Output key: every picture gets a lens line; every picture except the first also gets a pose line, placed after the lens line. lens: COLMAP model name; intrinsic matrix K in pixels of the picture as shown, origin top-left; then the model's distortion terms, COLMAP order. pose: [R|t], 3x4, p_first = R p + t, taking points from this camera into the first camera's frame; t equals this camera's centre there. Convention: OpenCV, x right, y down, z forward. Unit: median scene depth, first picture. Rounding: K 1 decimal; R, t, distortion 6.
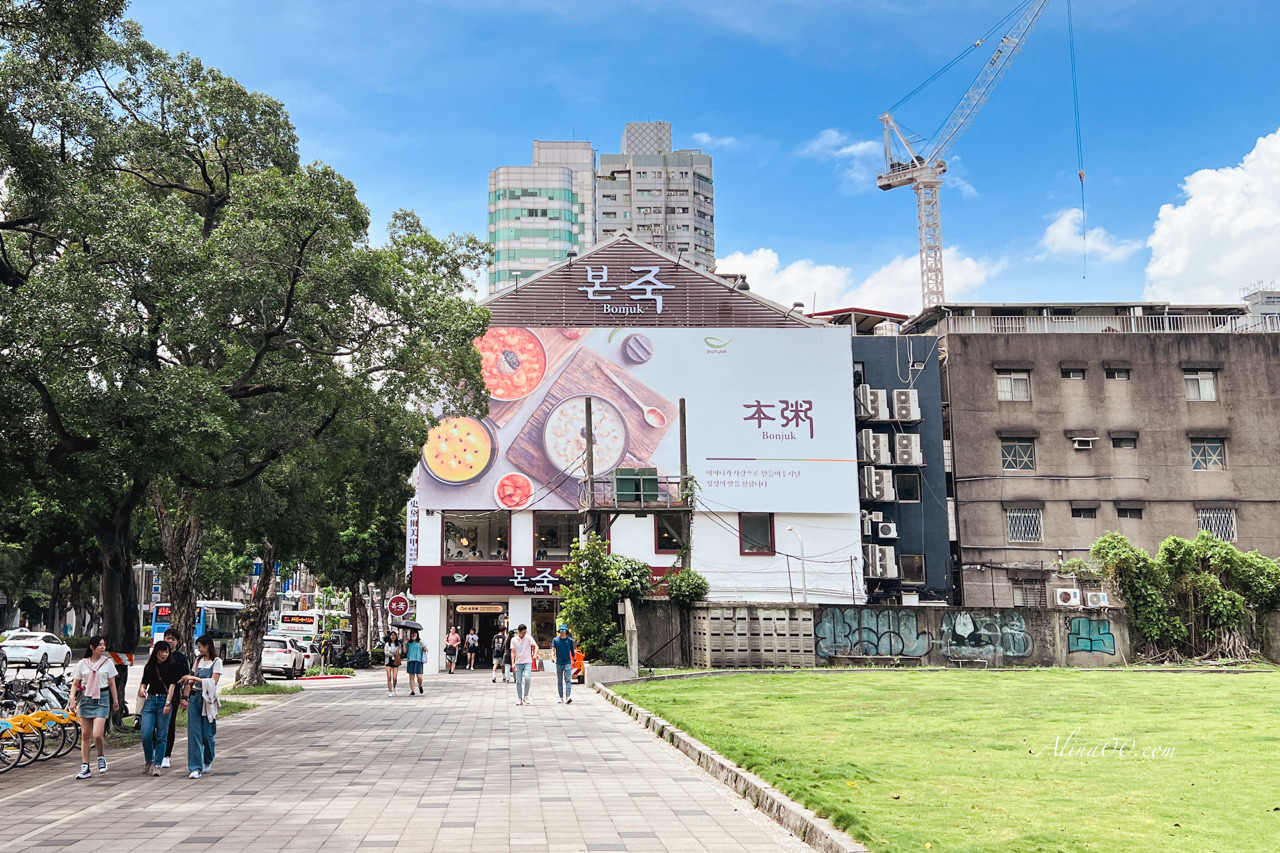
lens RADIAL K [[965.3, 0, 639.9], [0, 965.3, 425.9], [0, 0, 1]] dist [-0.006473, -0.004689]
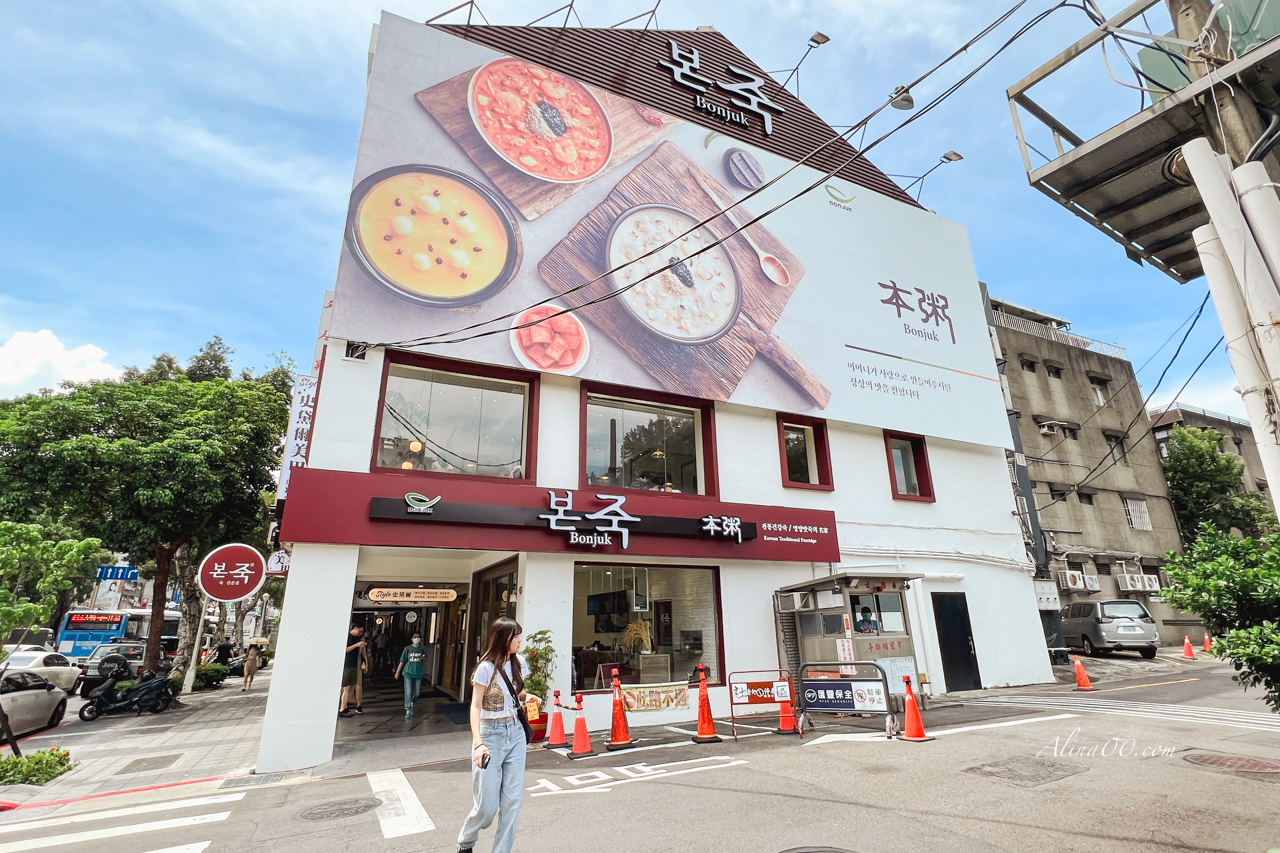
lens RADIAL K [[524.8, 0, 634.8], [0, 524.8, 432.2], [0, 0, 1]] dist [-0.002211, -0.000033]
pose [[0.940543, 0.097538, 0.325370, -0.168938], [-0.052385, 0.988077, -0.144772, 0.148245], [-0.335612, 0.119120, 0.934438, 0.726687]]
